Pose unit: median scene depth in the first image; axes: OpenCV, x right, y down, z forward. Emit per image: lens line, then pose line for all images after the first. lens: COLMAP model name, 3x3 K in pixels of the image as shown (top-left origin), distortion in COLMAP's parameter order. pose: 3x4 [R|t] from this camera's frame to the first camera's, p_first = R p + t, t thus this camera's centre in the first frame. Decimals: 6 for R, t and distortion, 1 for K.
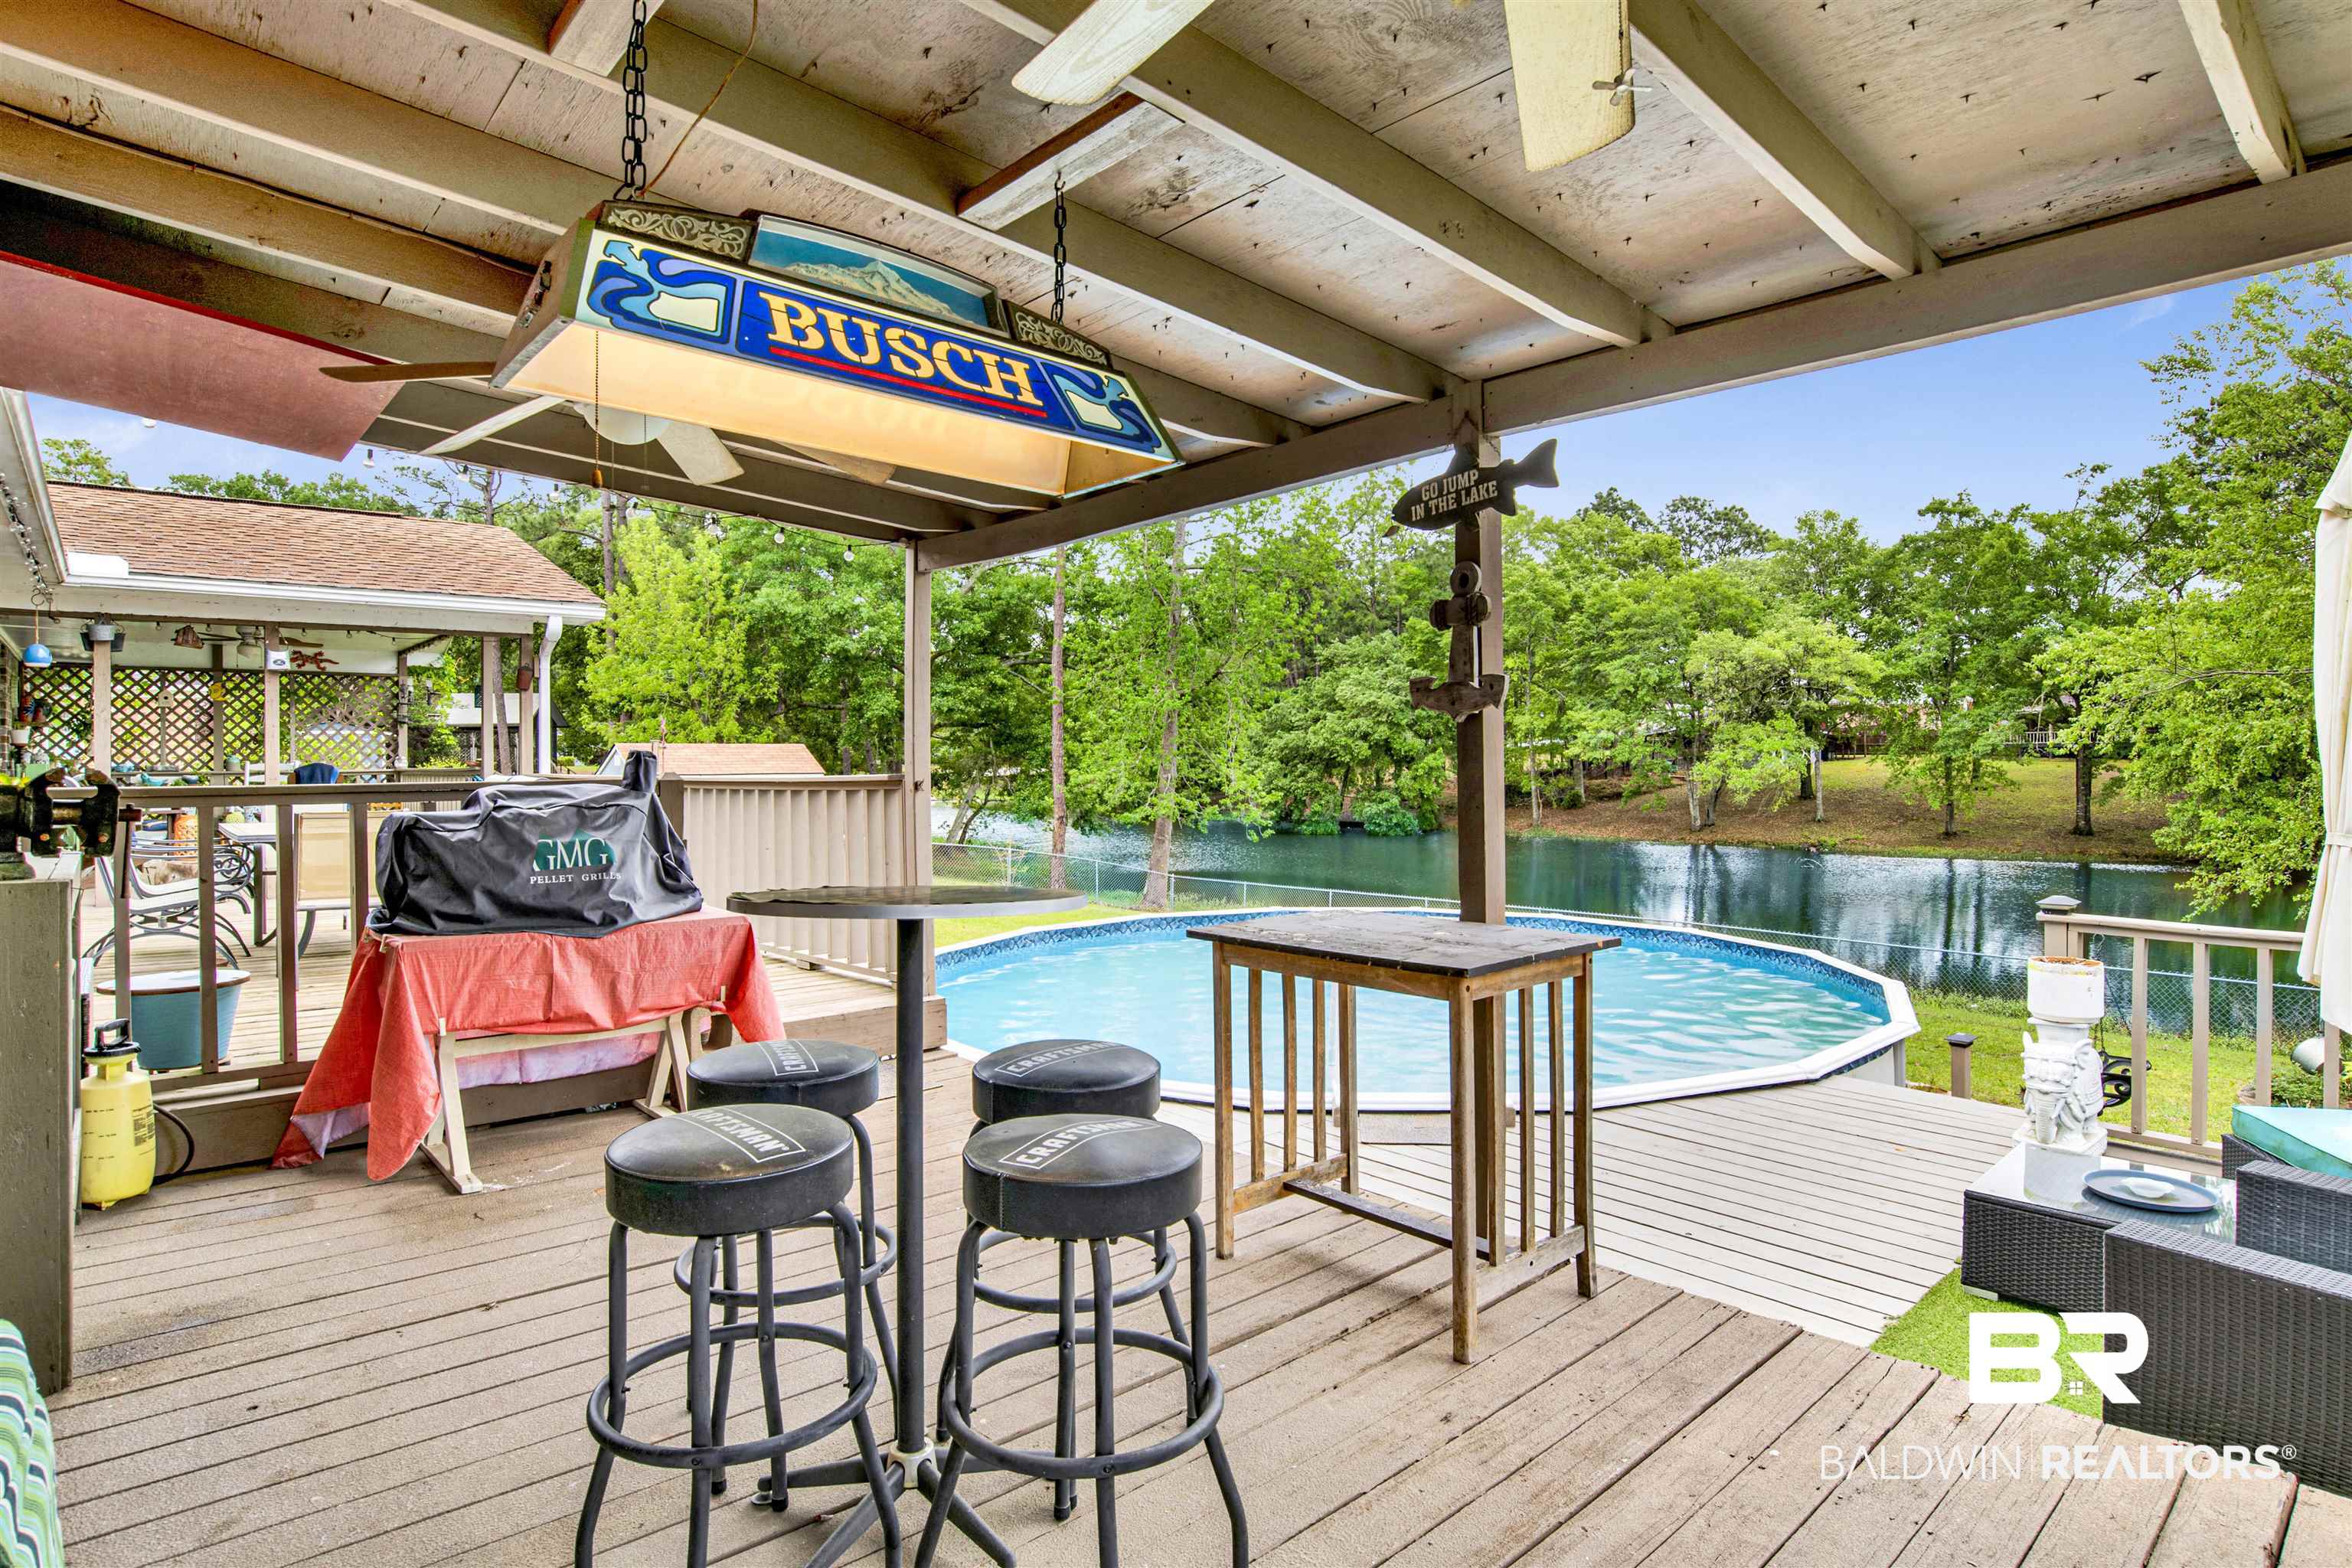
lens RADIAL K [[1261.9, 0, 1183.3], [0, 1261.9, 770.0], [0, 0, 1]] dist [-0.036507, 0.002770]
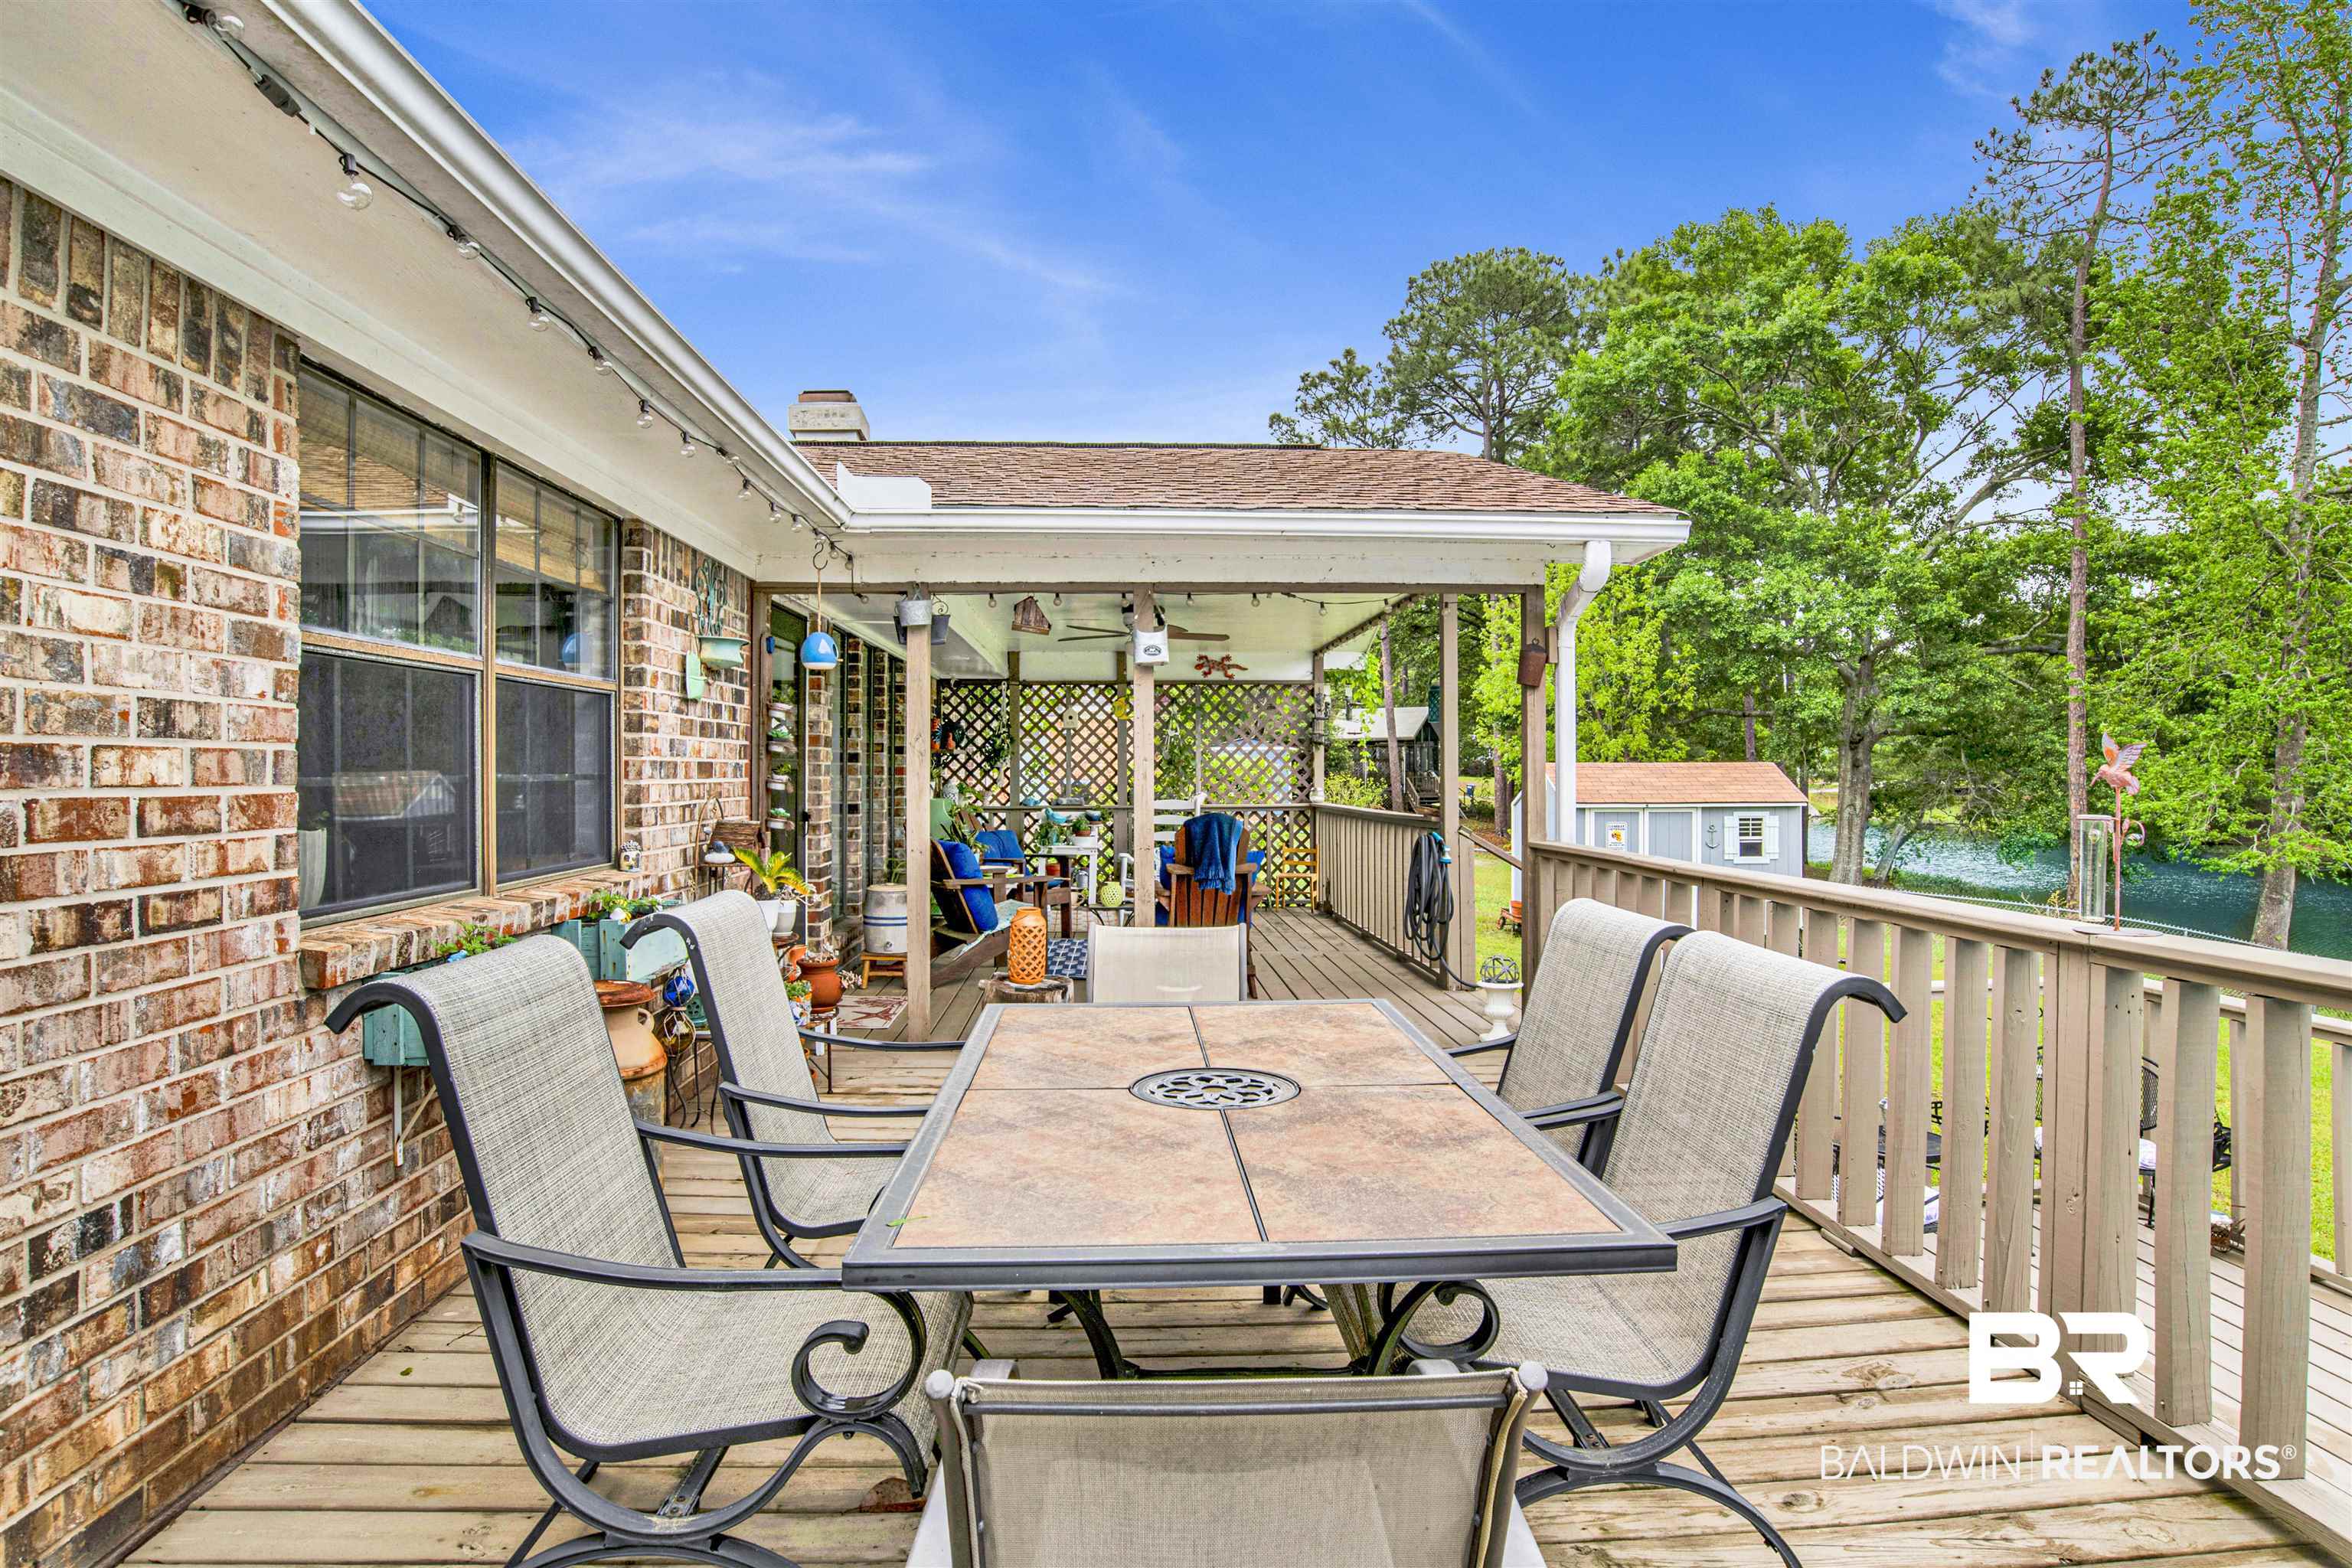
lens RADIAL K [[1261.9, 0, 1183.3], [0, 1261.9, 770.0], [0, 0, 1]] dist [-0.036507, 0.002770]
pose [[0.793483, 0.001442, -0.608591, -0.053162], [-0.006255, 0.999964, -0.005785, -0.004021], [0.608561, 0.008397, 0.793463, 0.080163]]
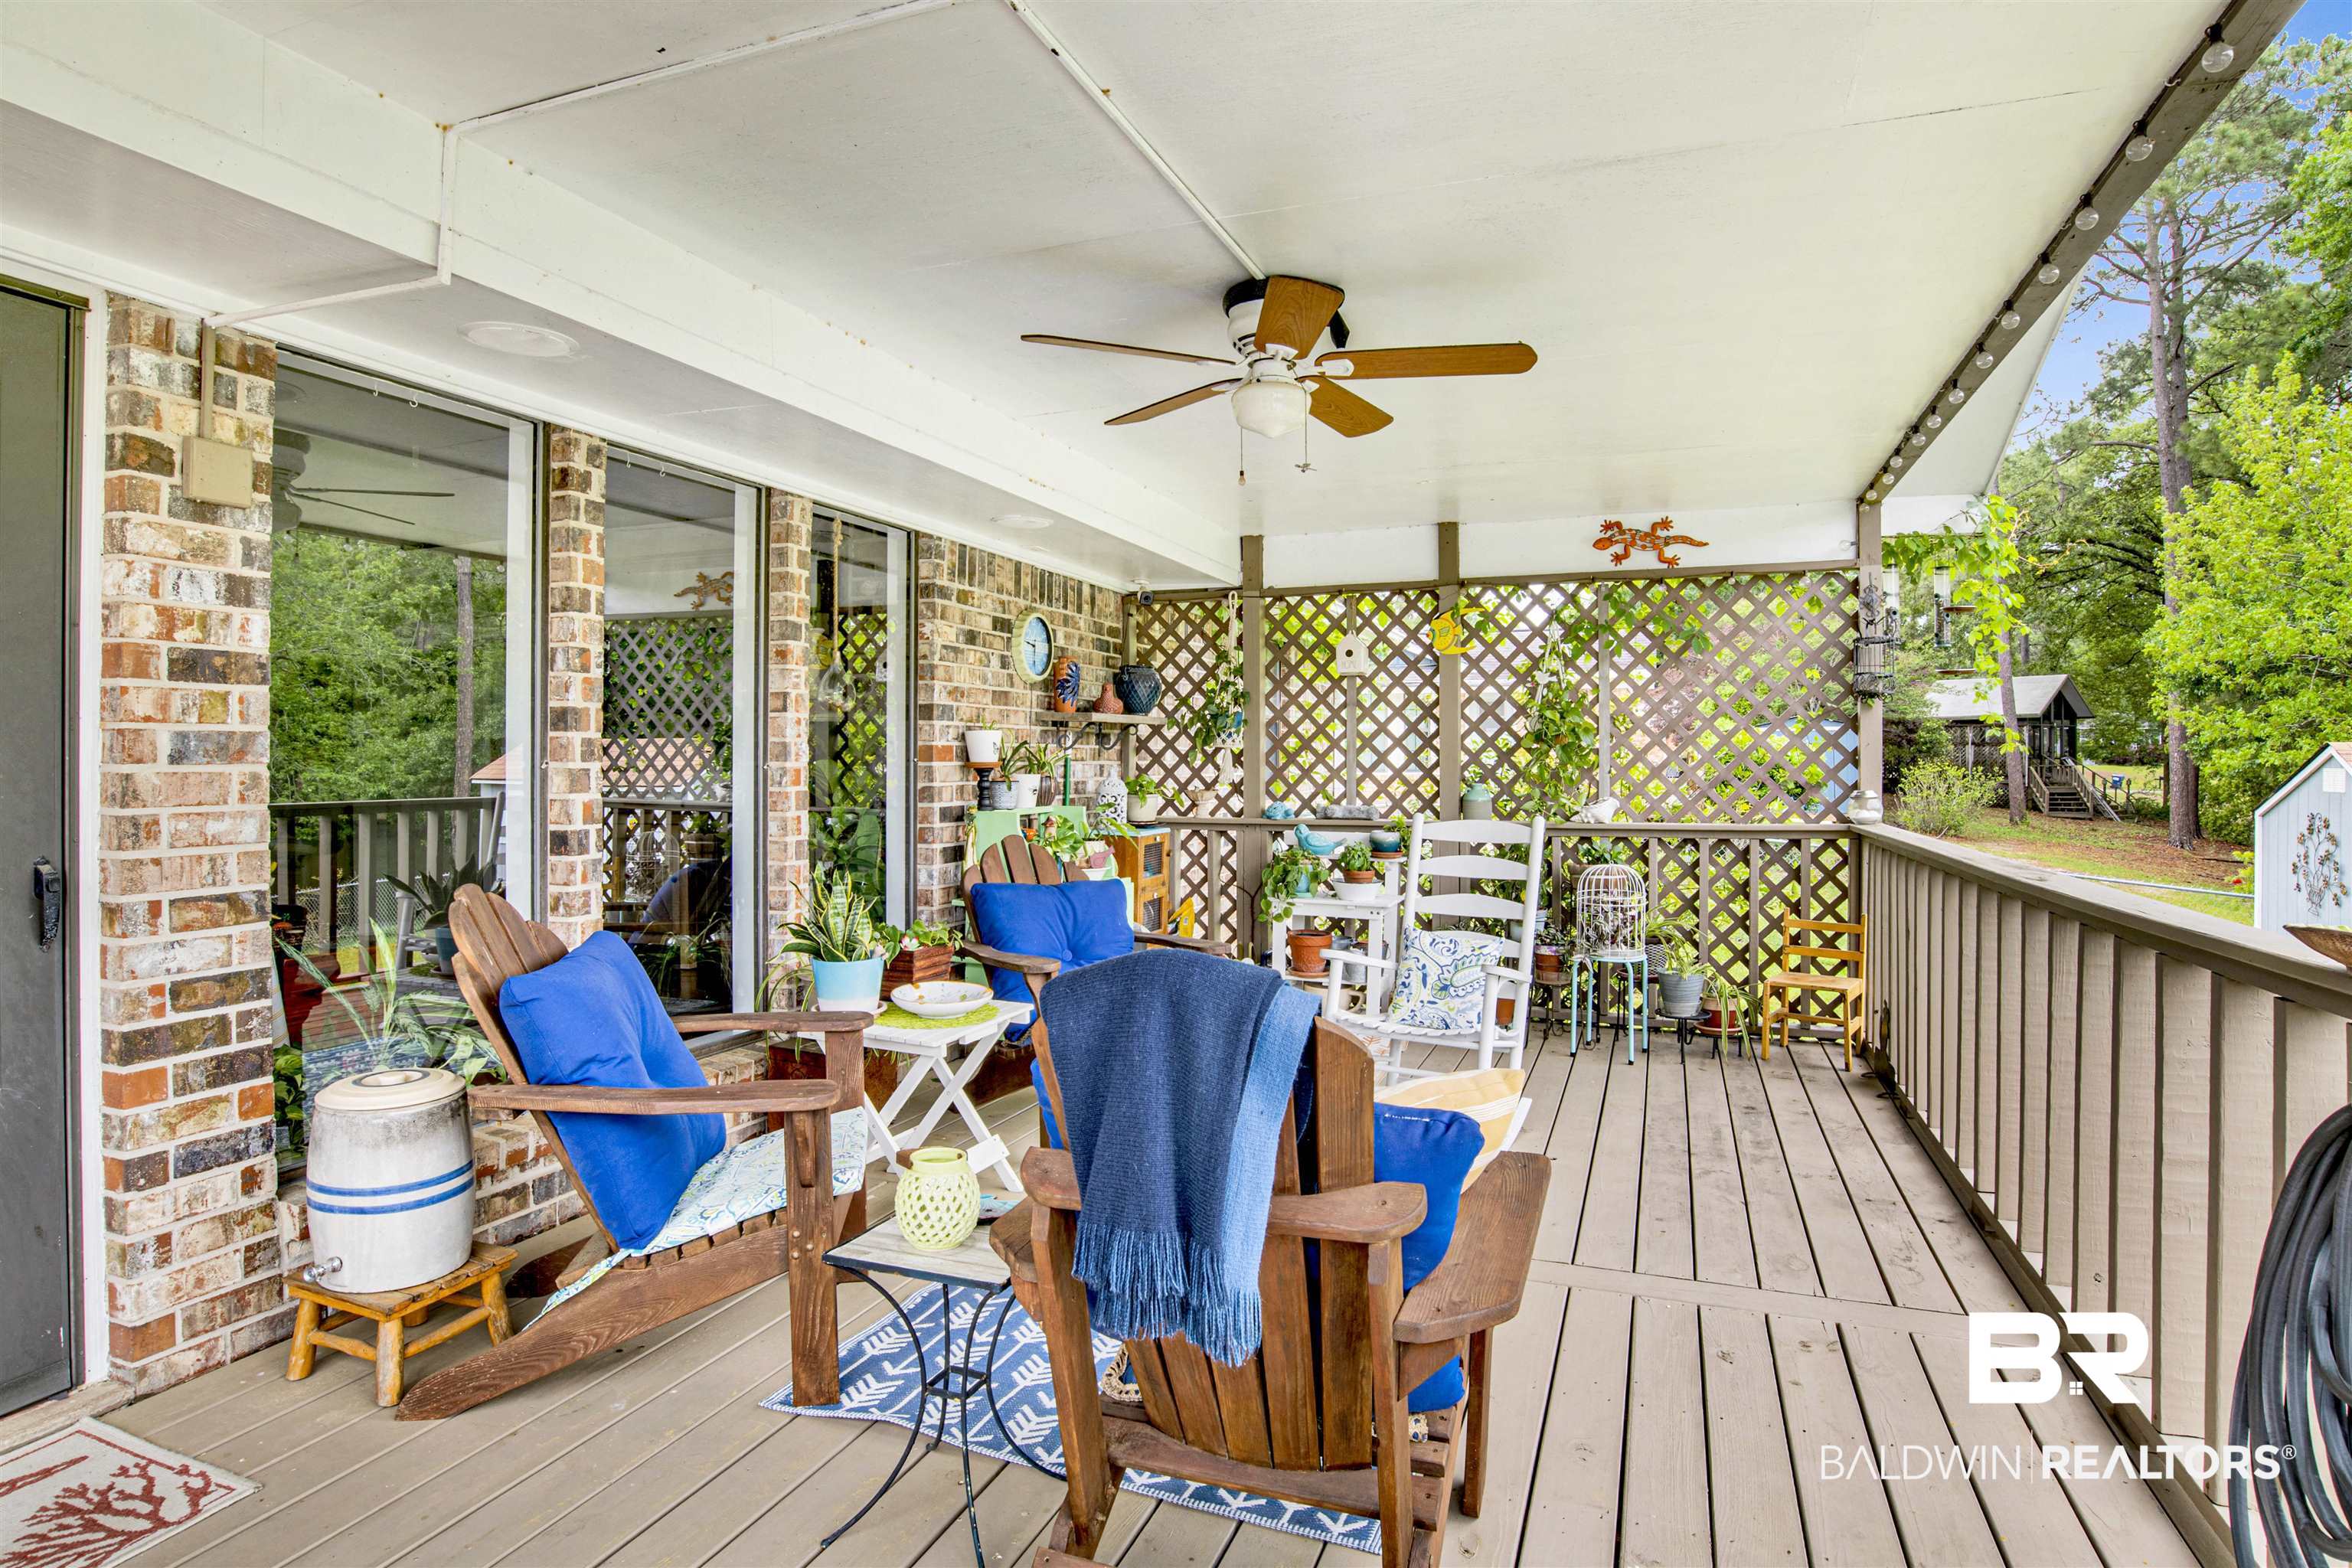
lens RADIAL K [[1294.6, 0, 1222.7], [0, 1294.6, 763.2], [0, 0, 1]] dist [-0.035190, 0.000591]
pose [[0.507346, 0.006792, -0.861716, -0.098122], [-0.009107, 0.999955, 0.002520, -0.004343], [0.861694, 0.006569, 0.507385, 0.158607]]
